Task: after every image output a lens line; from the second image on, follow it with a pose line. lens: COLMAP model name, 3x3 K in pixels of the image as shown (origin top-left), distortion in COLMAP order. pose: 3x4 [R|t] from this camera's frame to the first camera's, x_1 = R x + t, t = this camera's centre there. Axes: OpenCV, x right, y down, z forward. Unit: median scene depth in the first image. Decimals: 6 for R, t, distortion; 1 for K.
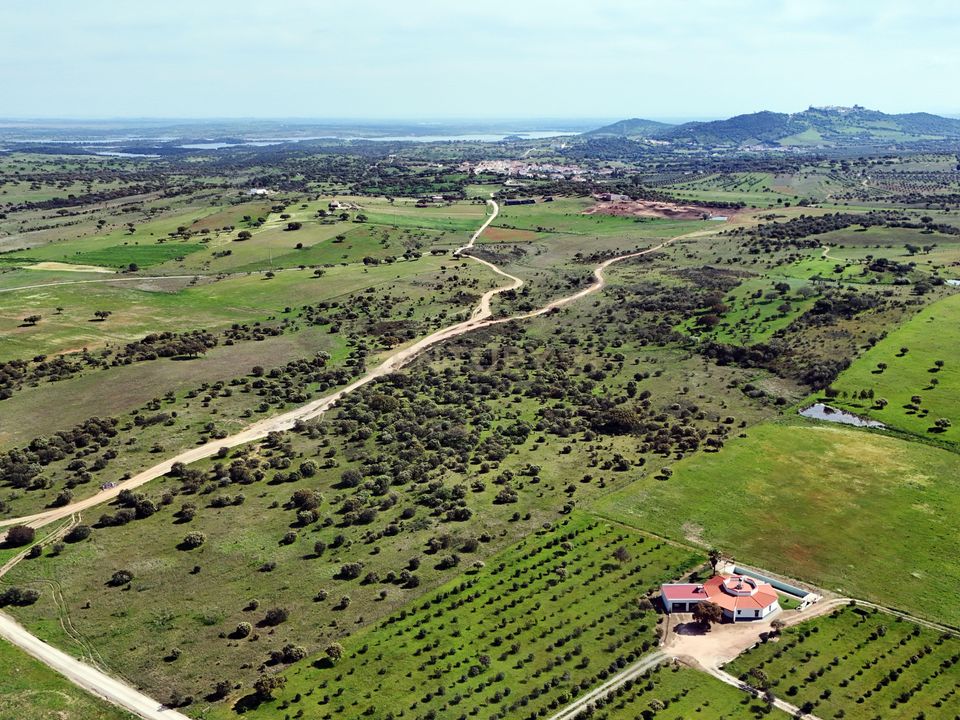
lens RADIAL K [[979.7, 0, 480.0], [0, 979.7, 360.0], [0, 0, 1]] dist [0.100799, -0.132603]
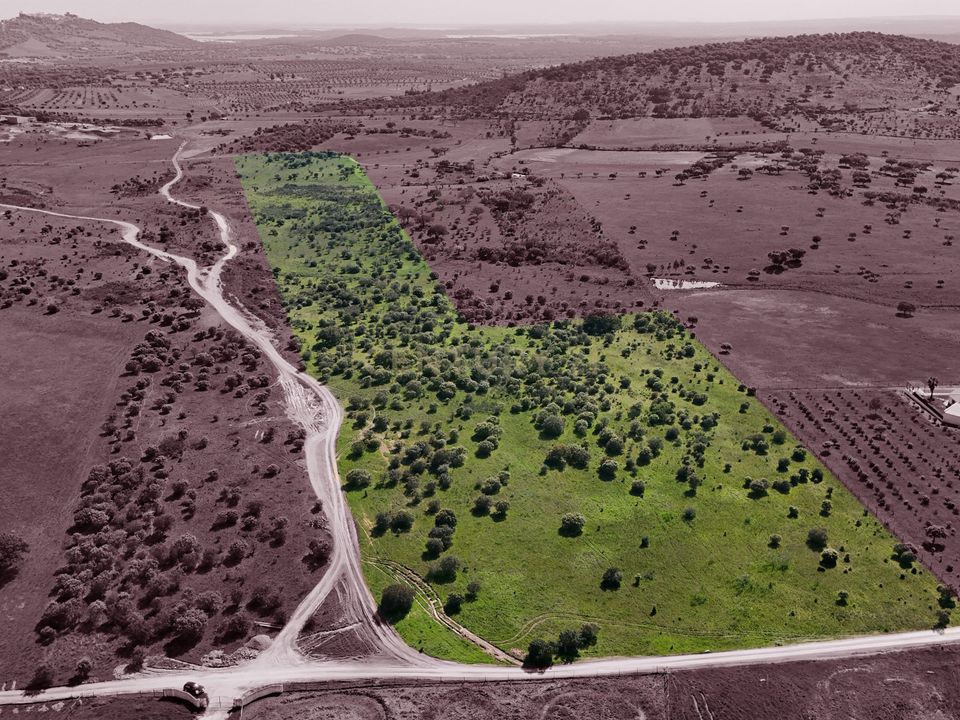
lens RADIAL K [[979.7, 0, 480.0], [0, 979.7, 360.0], [0, 0, 1]] dist [0.100799, -0.132603]
pose [[0.705262, -0.224140, 0.672582, -0.660729], [0.166868, 0.974535, 0.149791, -0.076572], [-0.689029, 0.006590, 0.724704, 0.306149]]
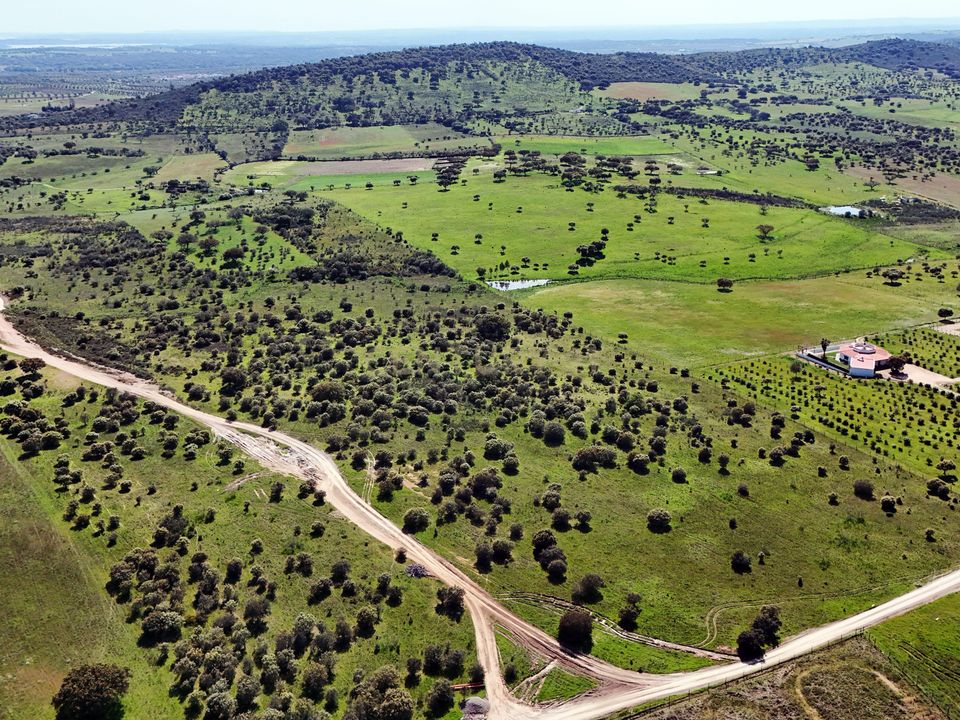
lens RADIAL K [[979.7, 0, 480.0], [0, 979.7, 360.0], [0, 0, 1]] dist [0.100799, -0.132603]
pose [[0.370111, -0.292174, 0.881846, -0.803015], [0.229298, 0.948616, 0.218060, -0.137848], [-0.900244, 0.121499, 0.418088, 0.548199]]
